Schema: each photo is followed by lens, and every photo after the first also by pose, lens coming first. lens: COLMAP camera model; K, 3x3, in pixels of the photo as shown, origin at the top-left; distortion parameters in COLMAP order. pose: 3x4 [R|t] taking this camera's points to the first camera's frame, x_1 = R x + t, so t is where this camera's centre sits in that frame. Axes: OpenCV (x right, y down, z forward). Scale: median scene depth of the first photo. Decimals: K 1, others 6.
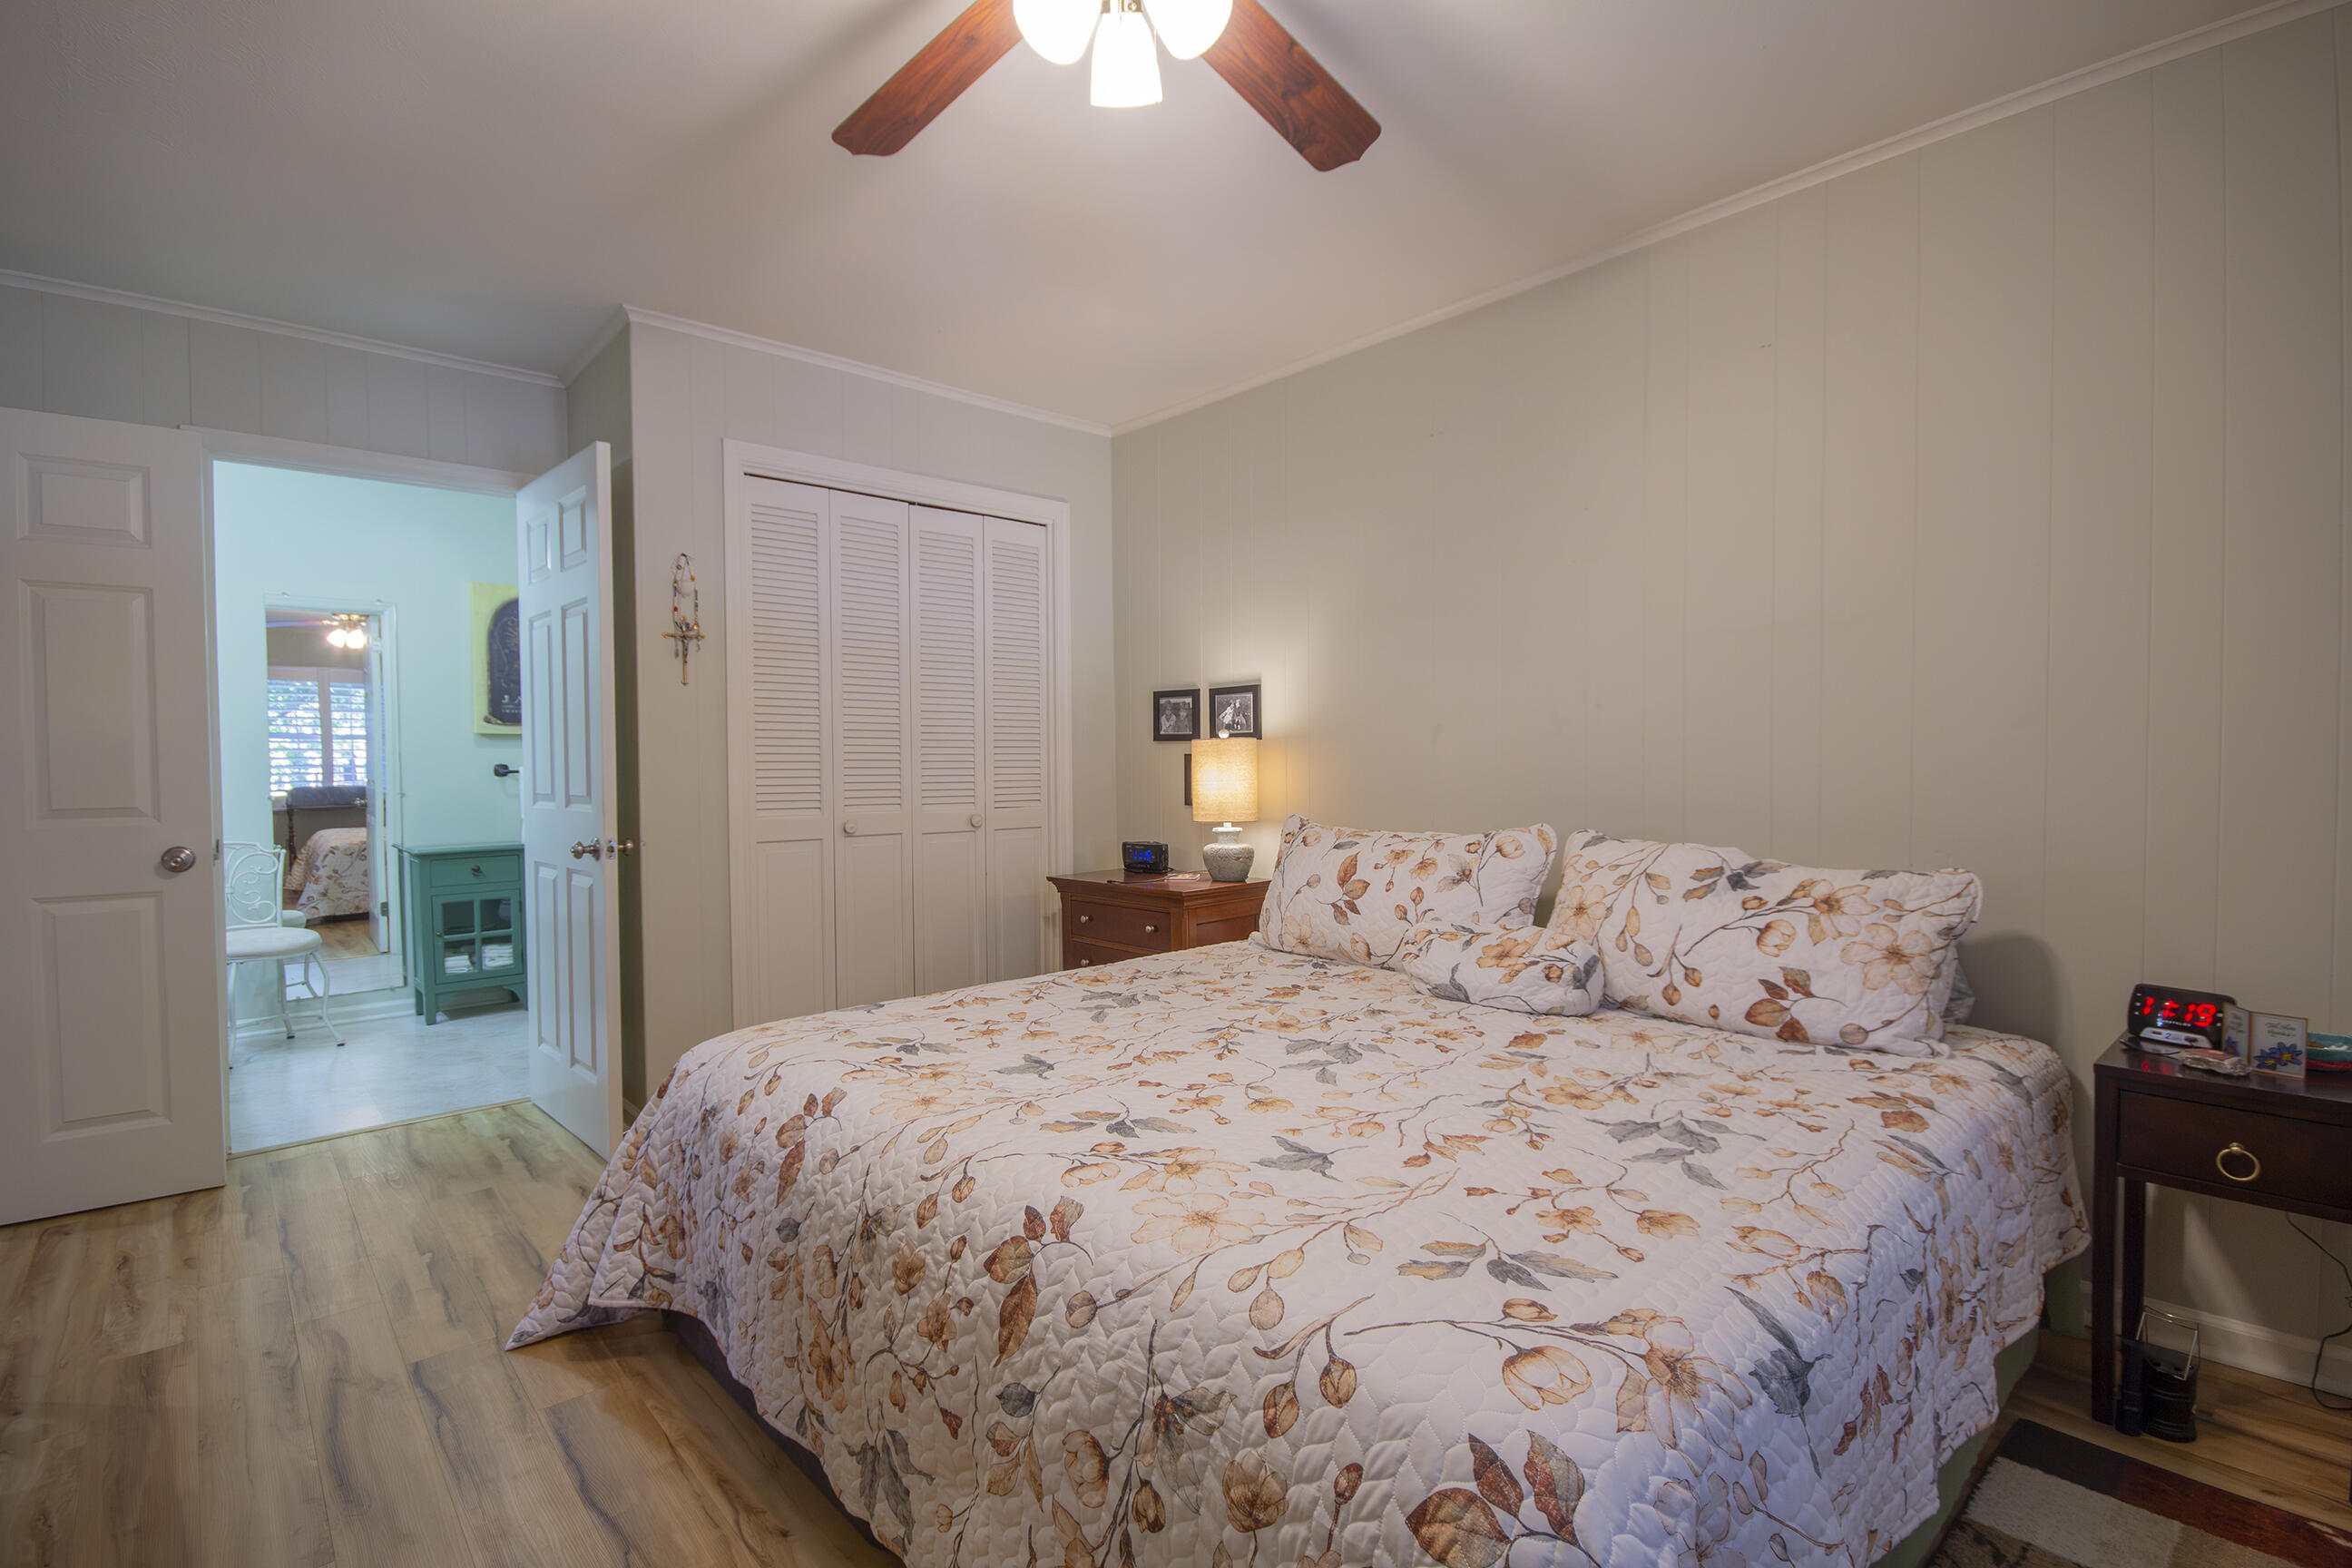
lens RADIAL K [[1082.4, 0, 1176.7], [0, 1082.4, 801.1], [0, 0, 1]] dist [-0.002467, -0.007496]
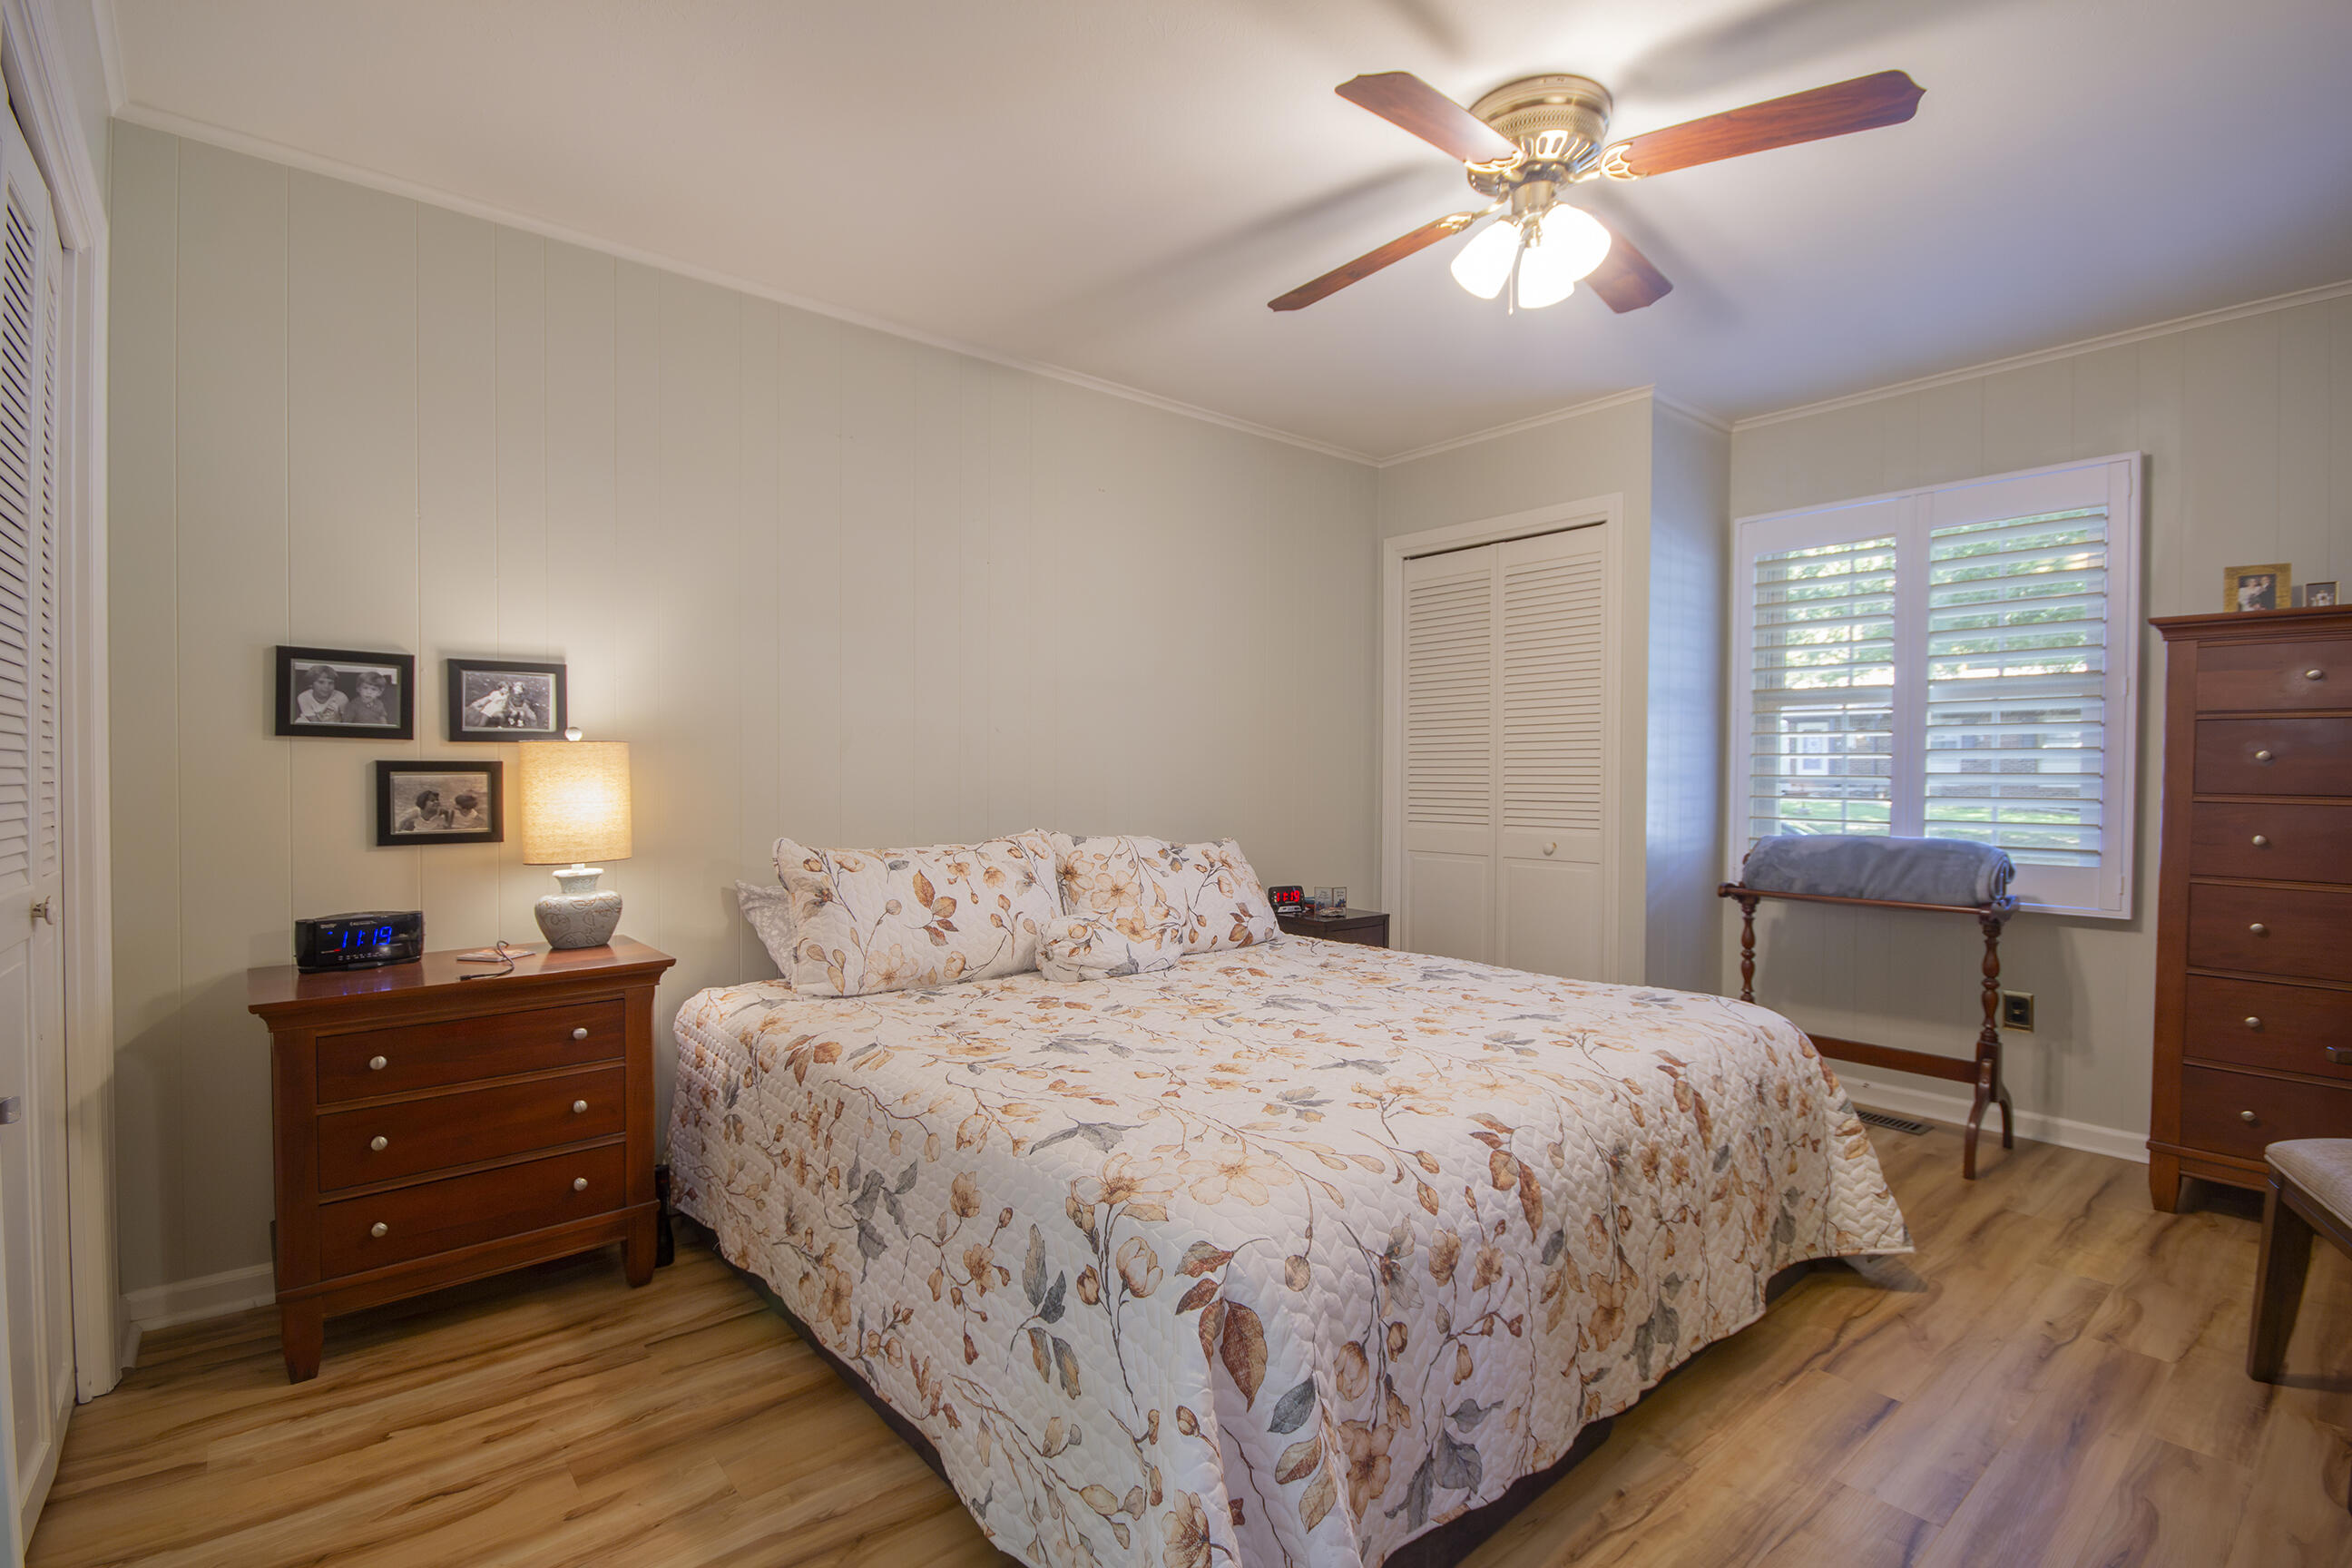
lens RADIAL K [[1082.4, 0, 1174.6], [0, 1082.4, 796.2], [0, 0, 1]] dist [-0.002467, -0.007496]
pose [[0.047320, -0.014520, 0.998774, -0.792087], [0.034465, 0.999323, 0.012895, -0.023086], [-0.998285, 0.033812, 0.047788, 0.748717]]
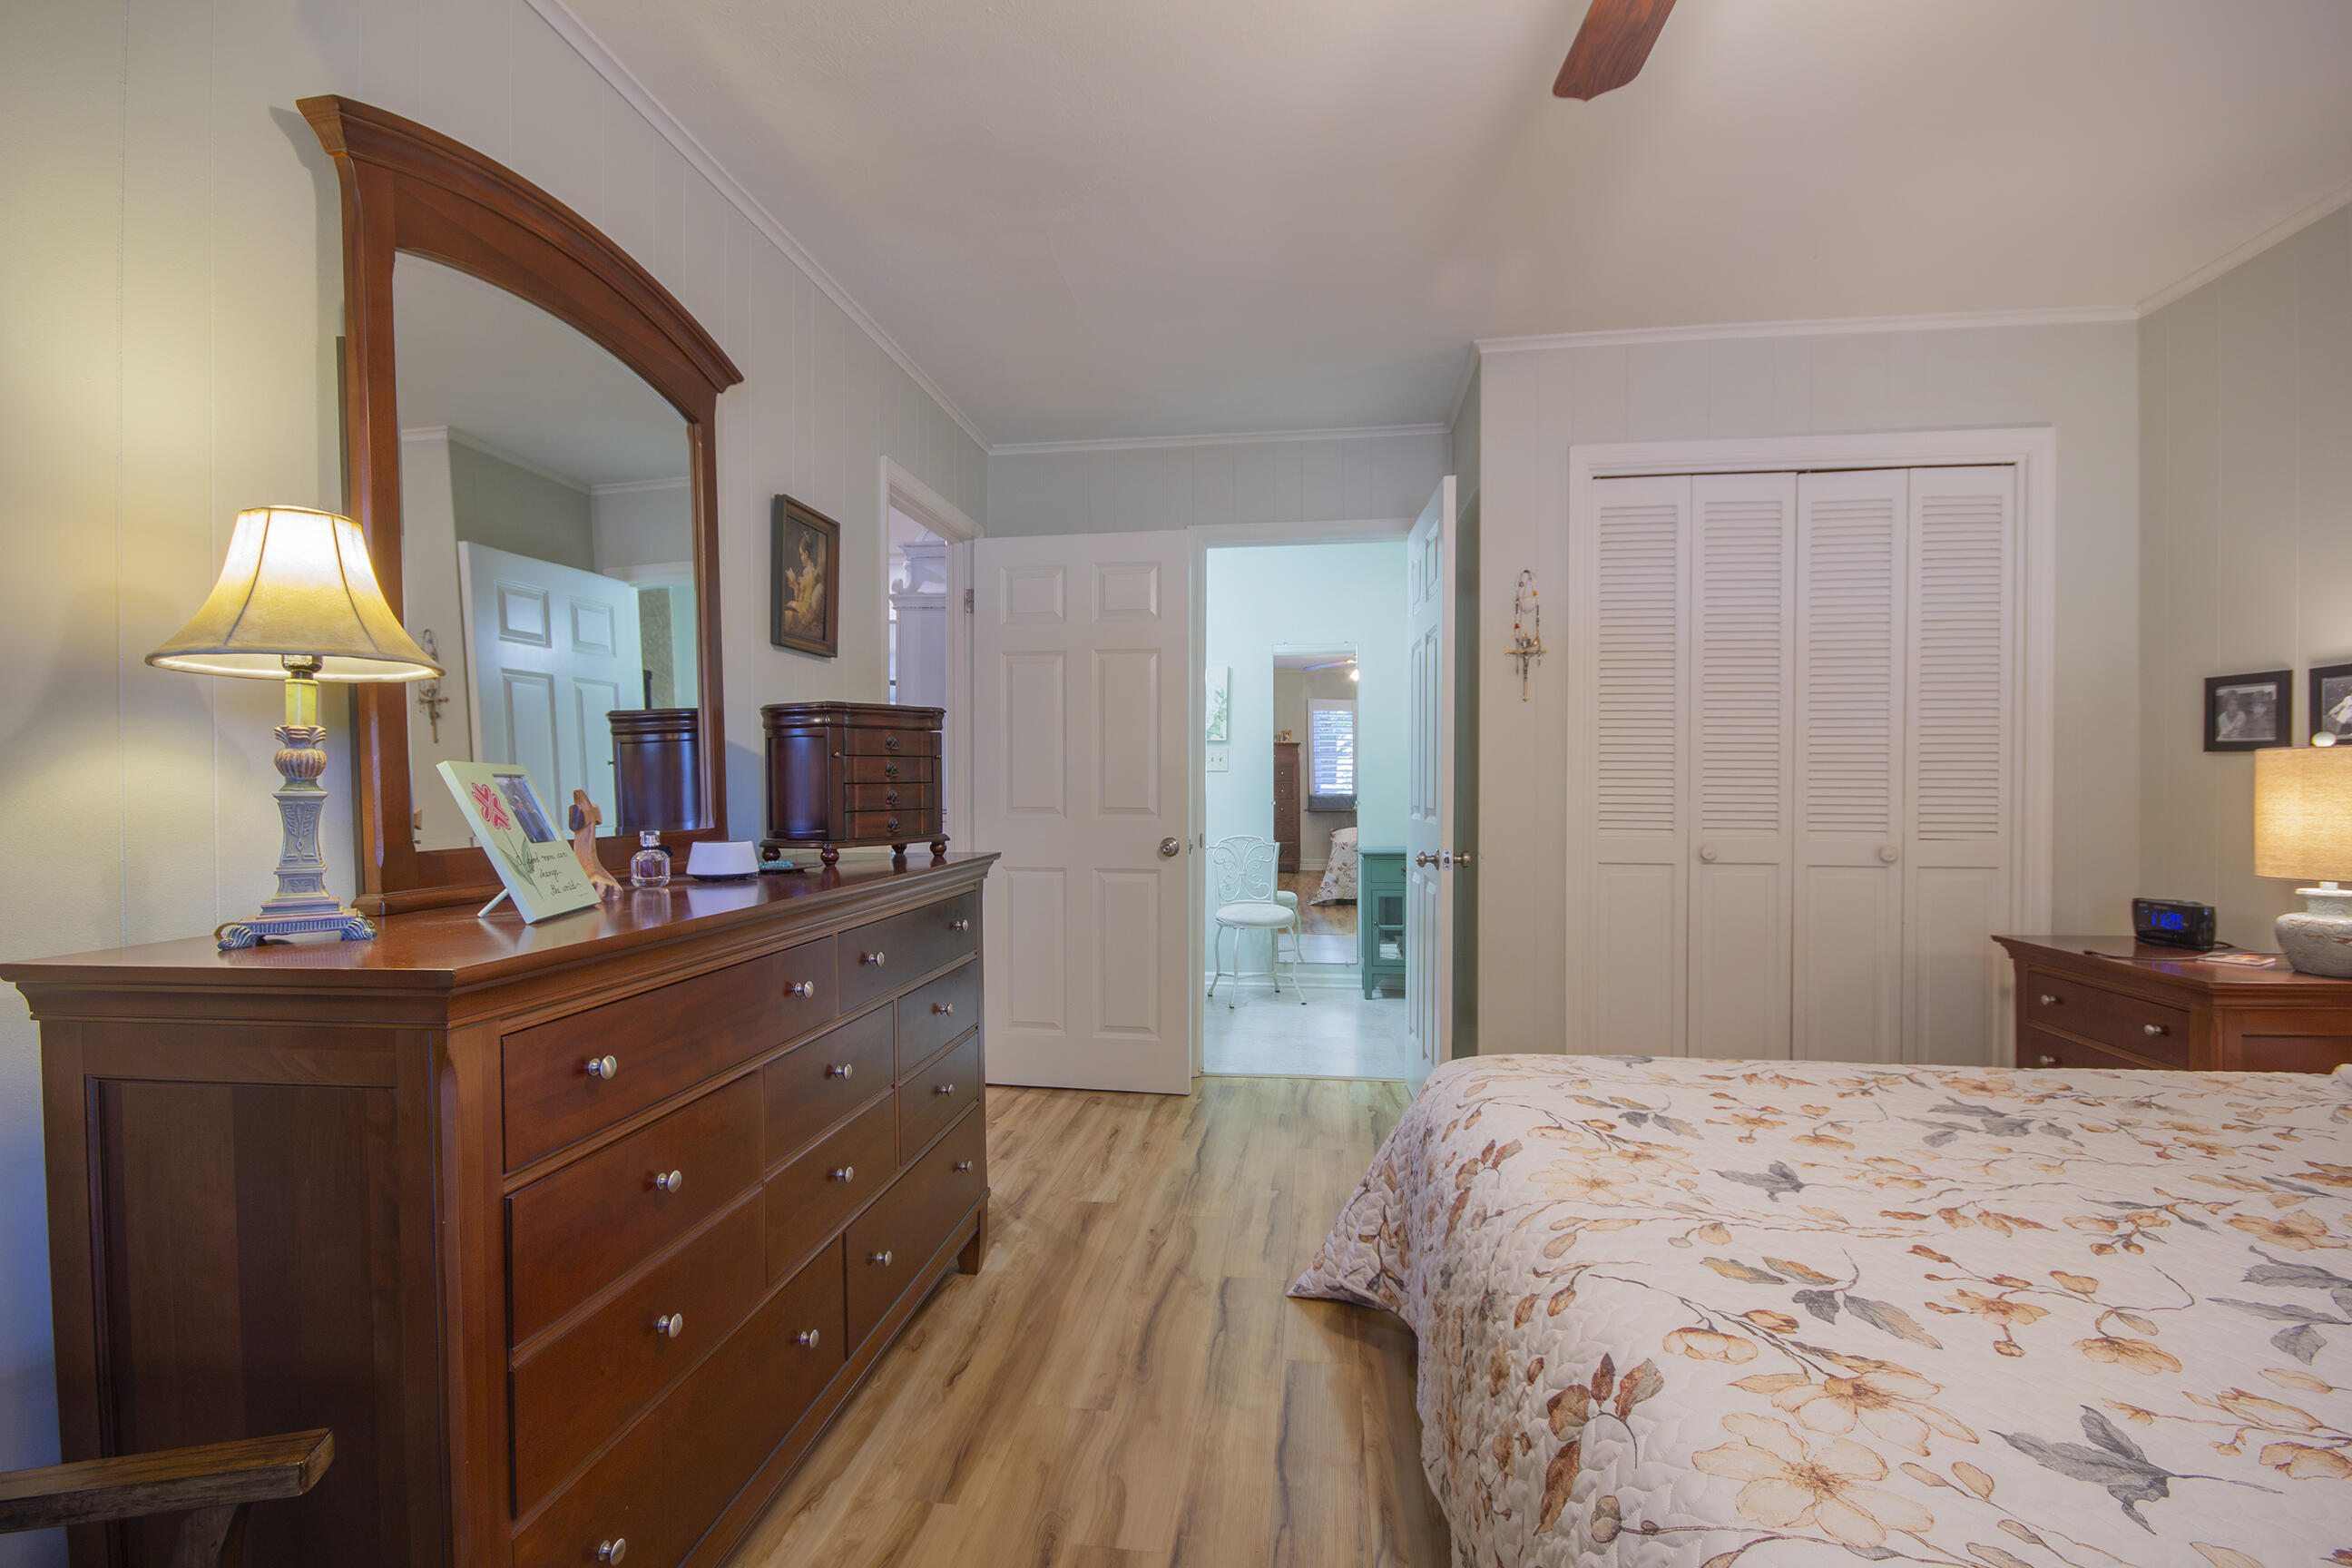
lens RADIAL K [[1082.4, 0, 1167.8], [0, 1082.4, 801.9], [0, 0, 1]] dist [-0.002467, -0.007496]
pose [[0.638848, 0.023965, -0.768960, 0.116773], [-0.034017, 0.999417, 0.002886, -0.006521], [0.768580, 0.024314, 0.639291, 0.118259]]
